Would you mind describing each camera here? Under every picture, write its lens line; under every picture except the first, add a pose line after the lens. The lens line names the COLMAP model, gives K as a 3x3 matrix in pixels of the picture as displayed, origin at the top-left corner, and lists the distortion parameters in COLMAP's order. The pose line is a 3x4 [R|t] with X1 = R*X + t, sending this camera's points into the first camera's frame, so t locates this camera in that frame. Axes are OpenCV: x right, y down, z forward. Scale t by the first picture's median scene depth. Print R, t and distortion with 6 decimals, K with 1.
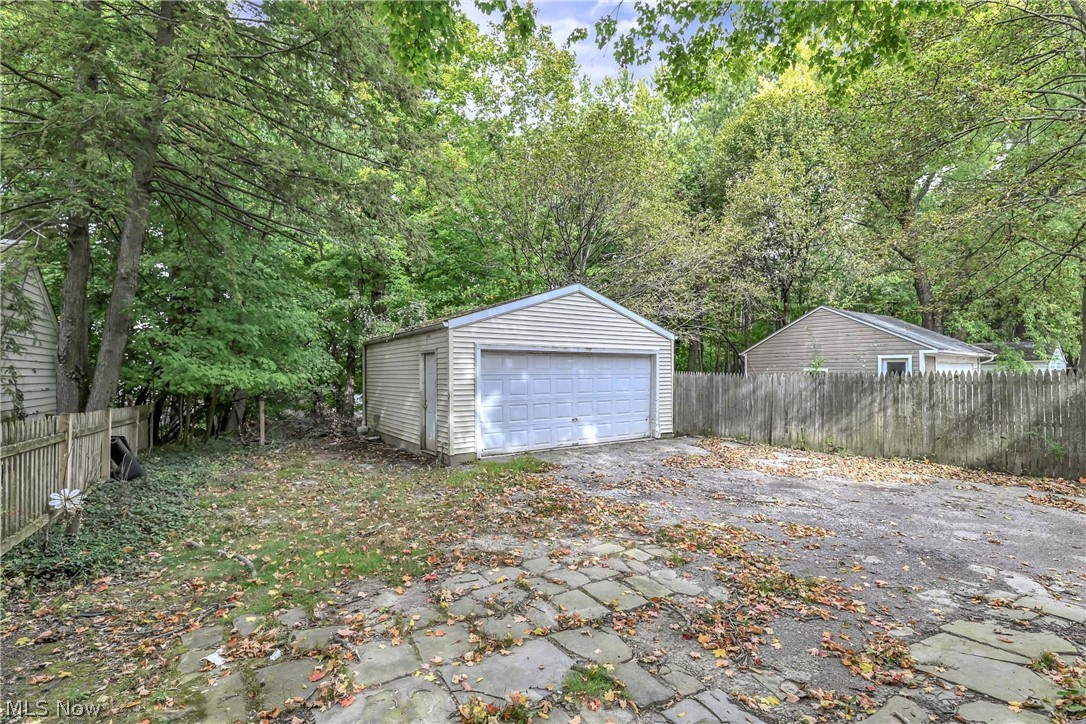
lens RADIAL K [[508.6, 0, 545.8], [0, 508.6, 355.6], [0, 0, 1]] dist [-0.003578, -0.000963]
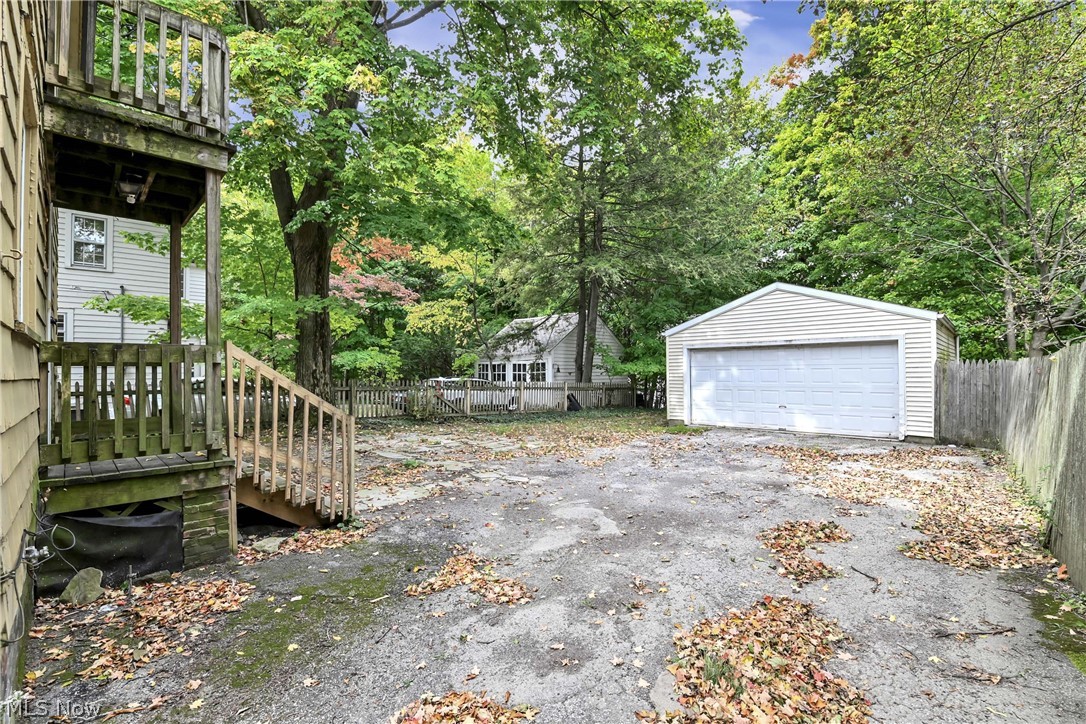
lens RADIAL K [[508.6, 0, 545.8], [0, 508.6, 355.6], [0, 0, 1]] dist [-0.003578, -0.000963]
pose [[0.188863, -0.027227, -0.981626, 1.009573], [0.044127, 0.998841, -0.019215, 0.014299], [0.981012, -0.039687, 0.189845, 0.291991]]
